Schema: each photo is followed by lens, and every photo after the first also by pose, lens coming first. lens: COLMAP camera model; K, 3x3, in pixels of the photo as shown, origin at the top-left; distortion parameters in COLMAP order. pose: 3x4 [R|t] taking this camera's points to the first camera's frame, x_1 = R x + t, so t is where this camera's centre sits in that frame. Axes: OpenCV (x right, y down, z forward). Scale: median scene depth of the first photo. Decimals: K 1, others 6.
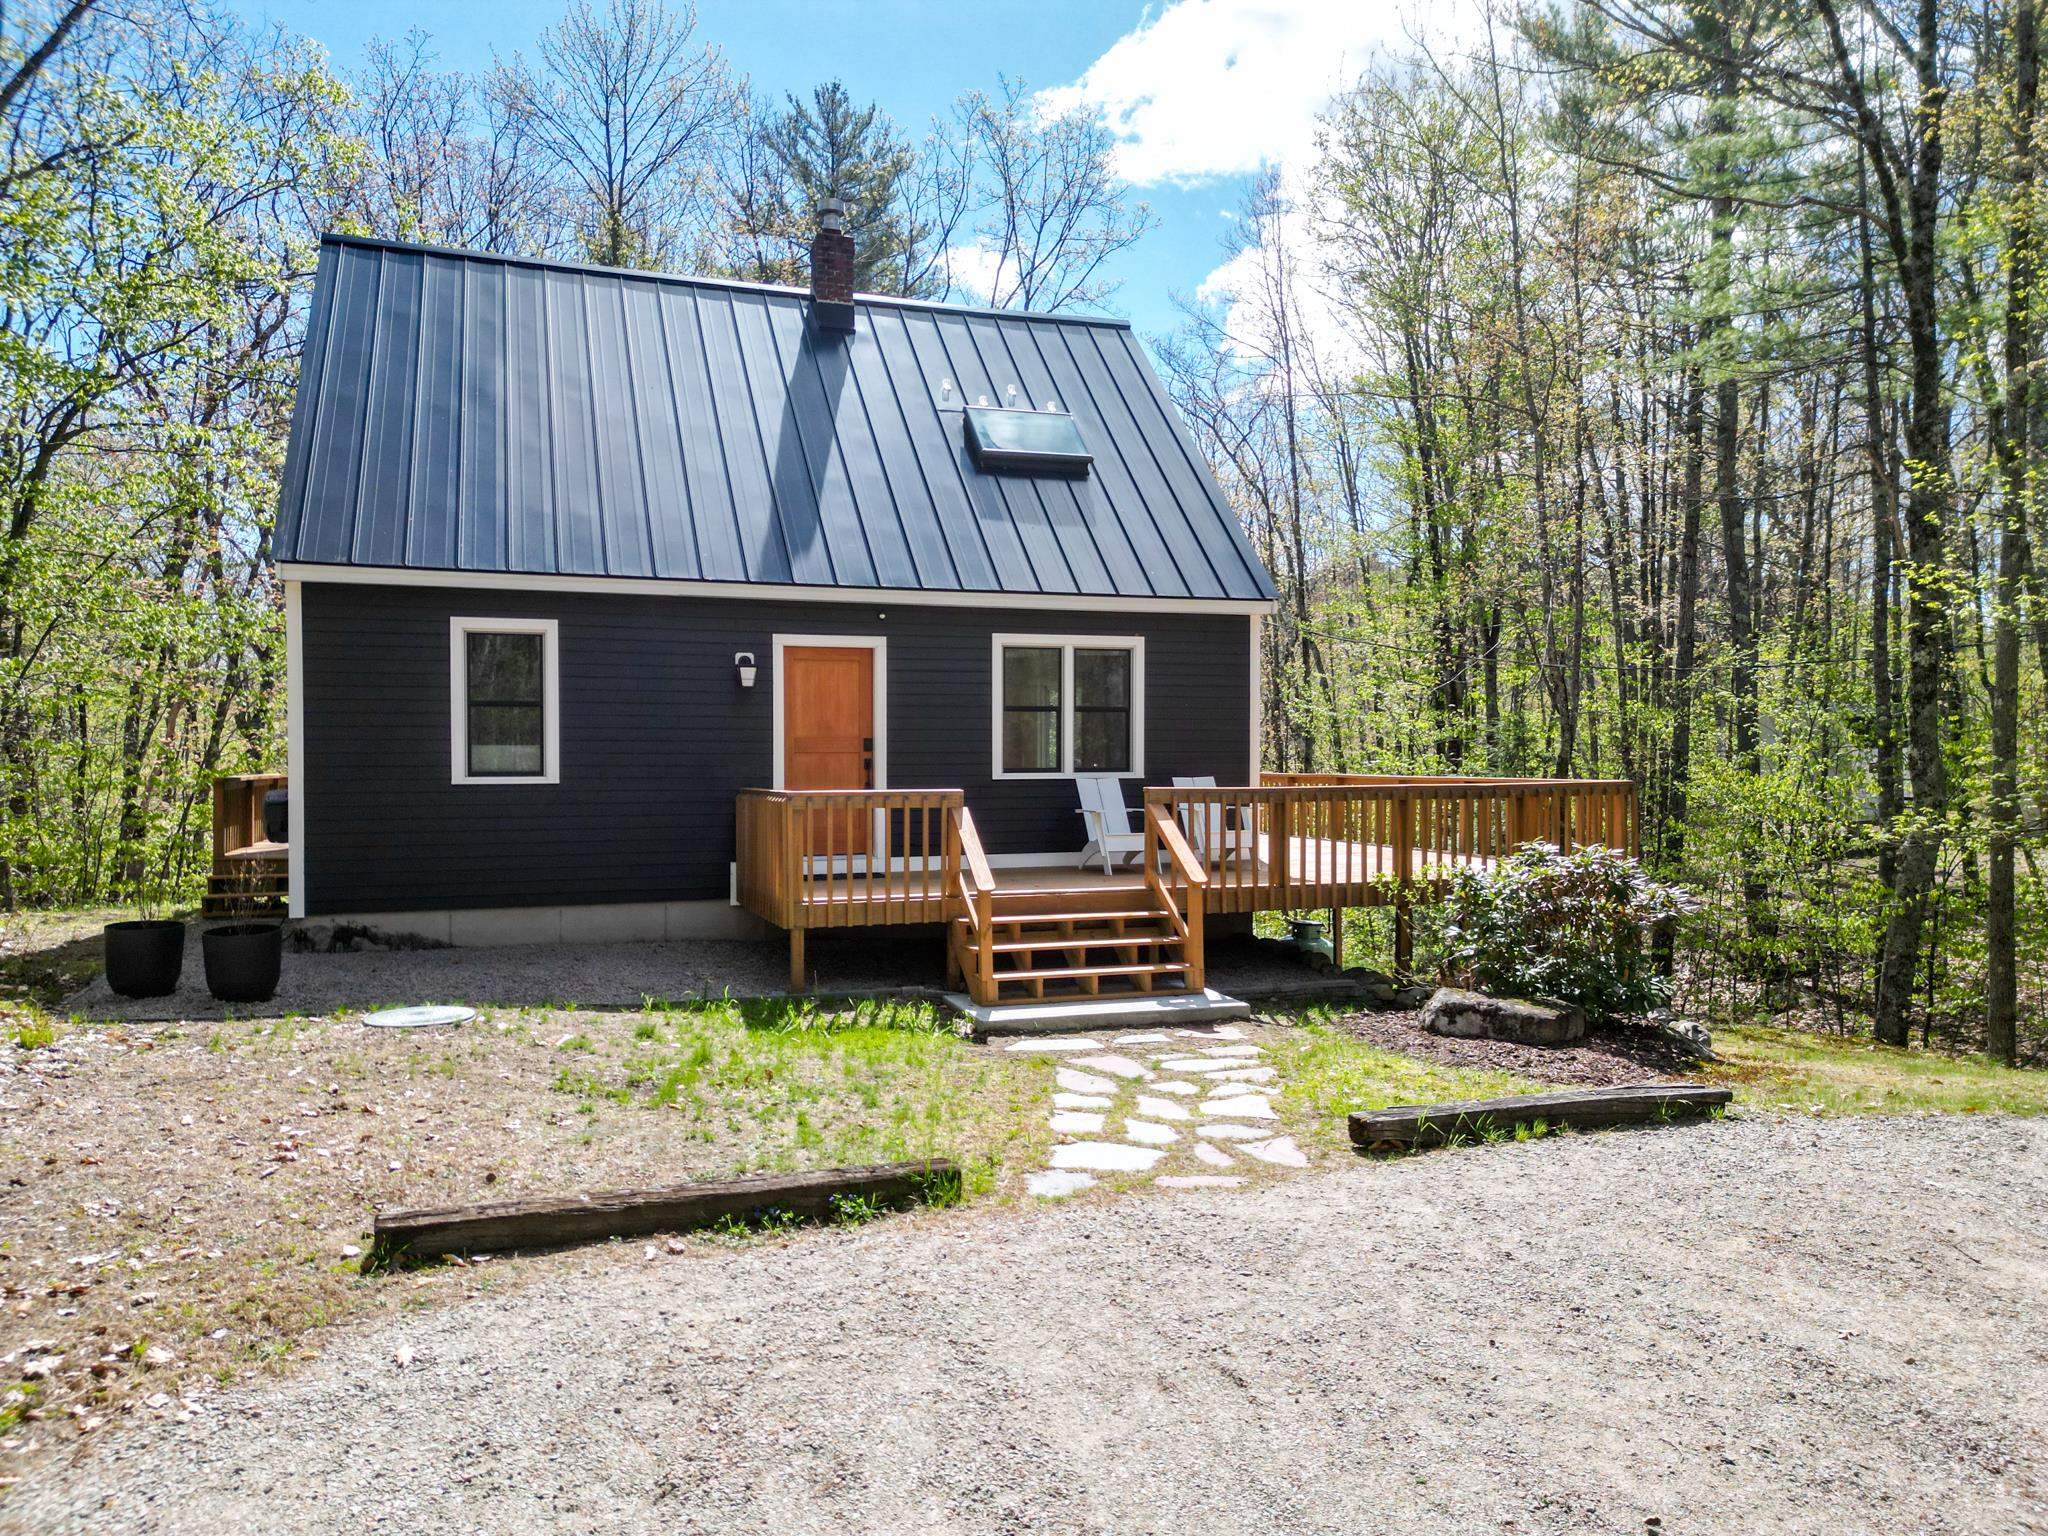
lens RADIAL K [[1456.8, 0, 1014.3], [0, 1456.8, 777.7], [0, 0, 1]] dist [0.078635, -0.078922]
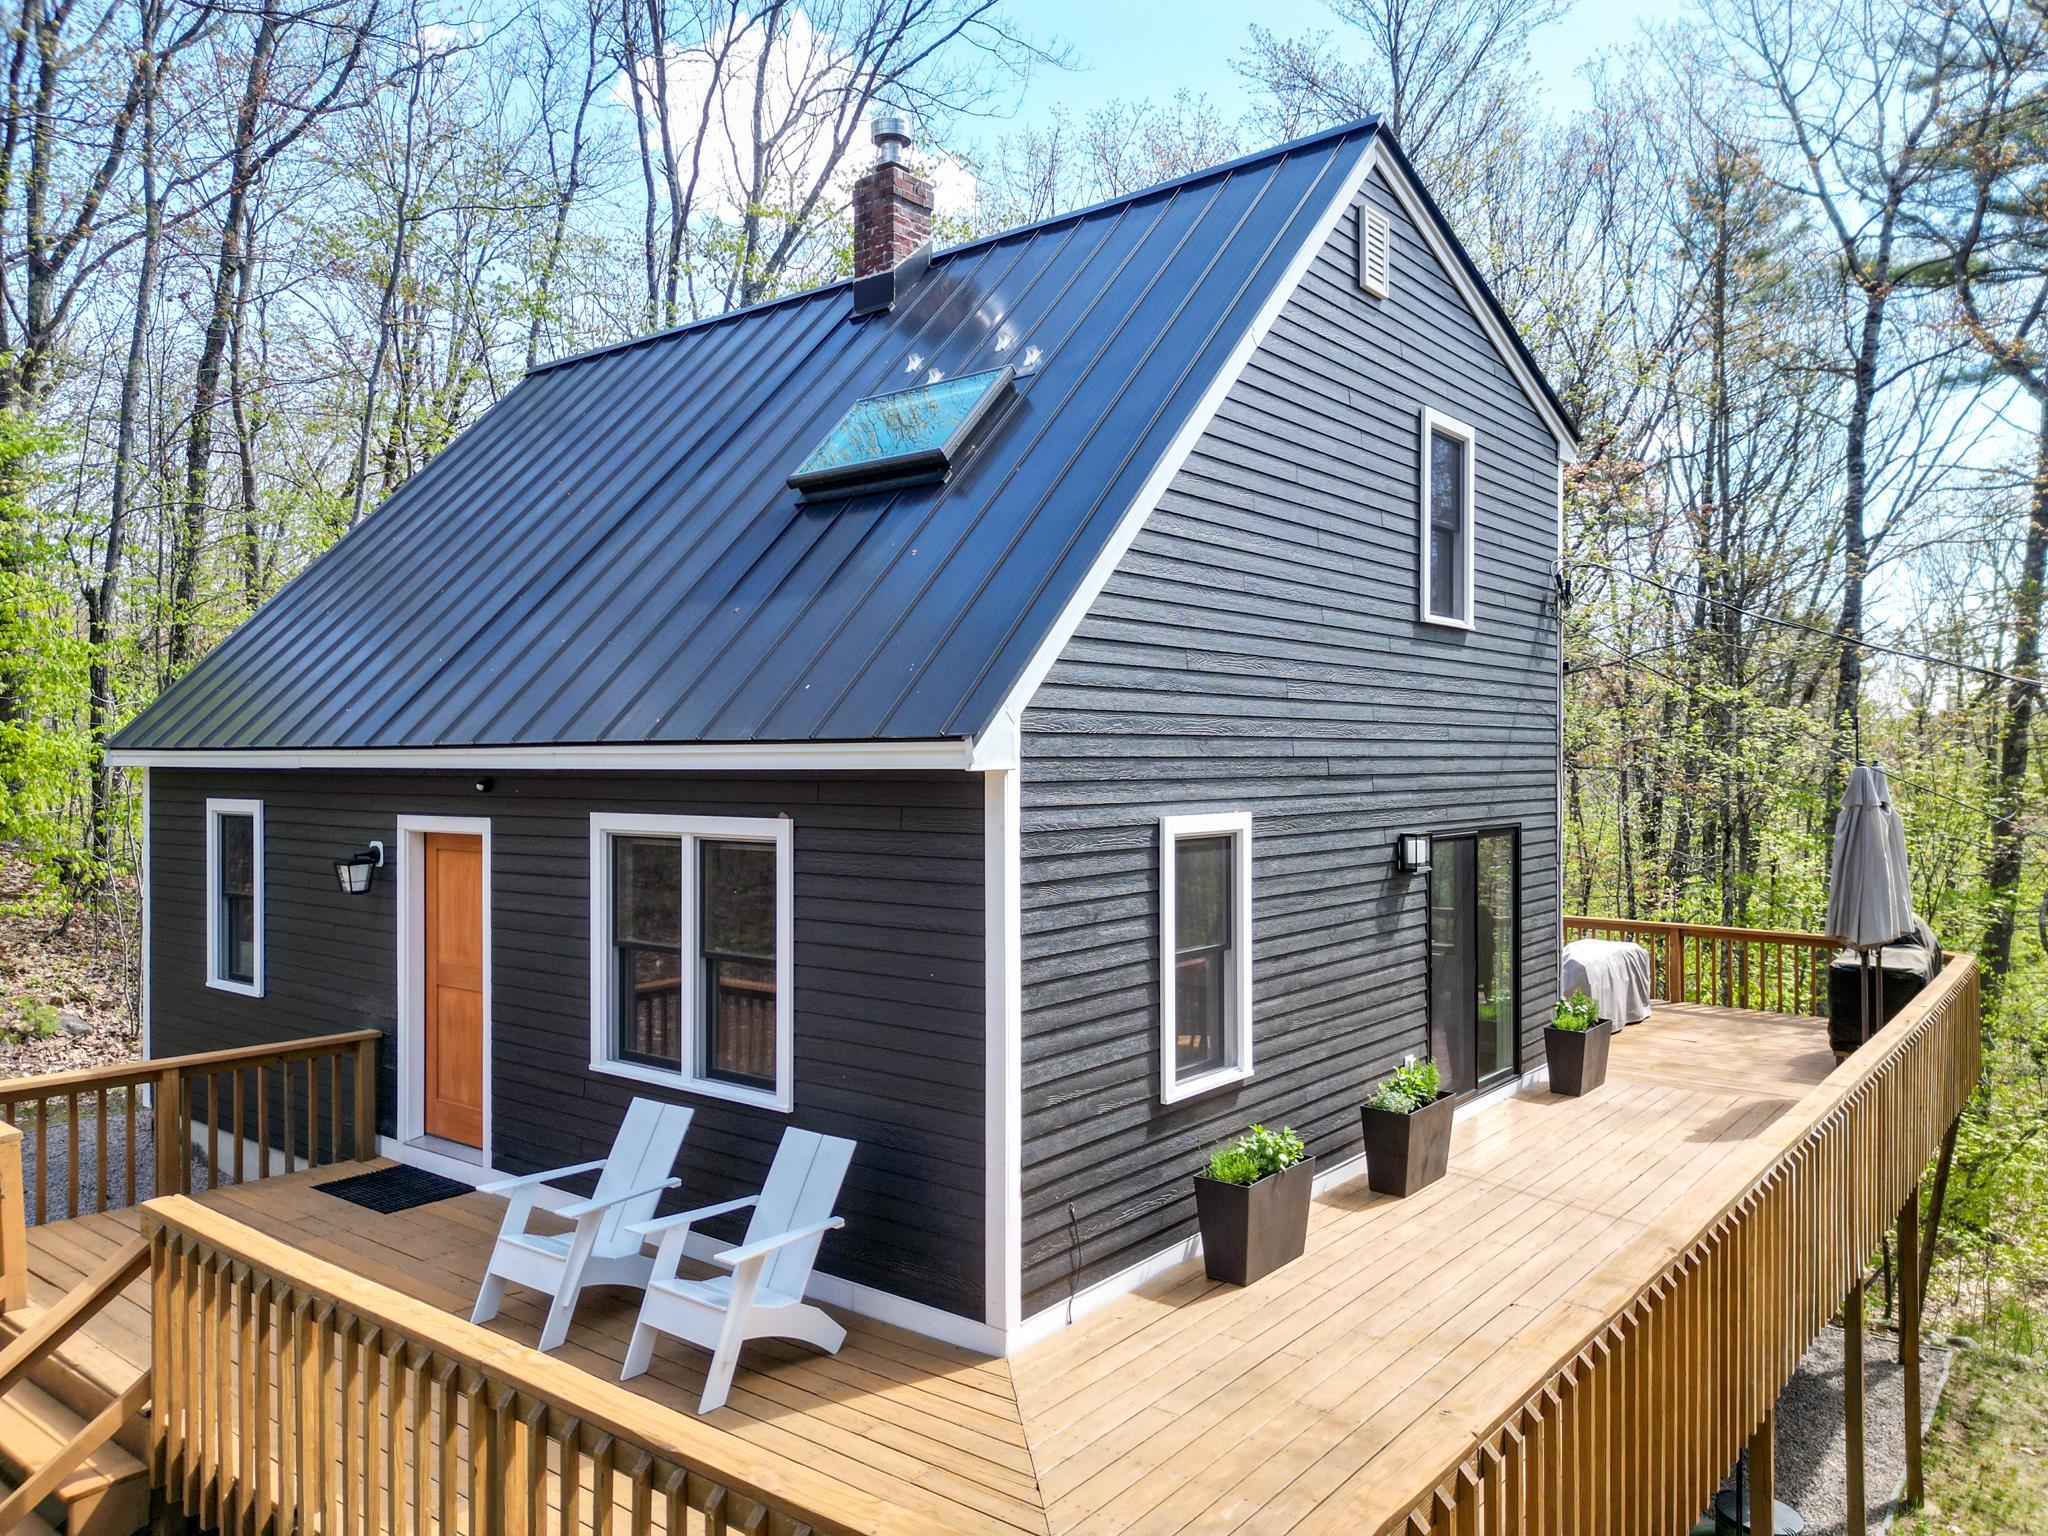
lens RADIAL K [[1435.2, 0, 1024.0], [0, 1435.2, 768.0], [0, 0, 1]] dist [0.072297, -0.059495]
pose [[0.541914, 0.005799, -0.840414, 0.584872], [-0.012270, 0.999924, -0.001012, -0.124032], [0.840344, 0.010860, 0.541945, 0.874003]]
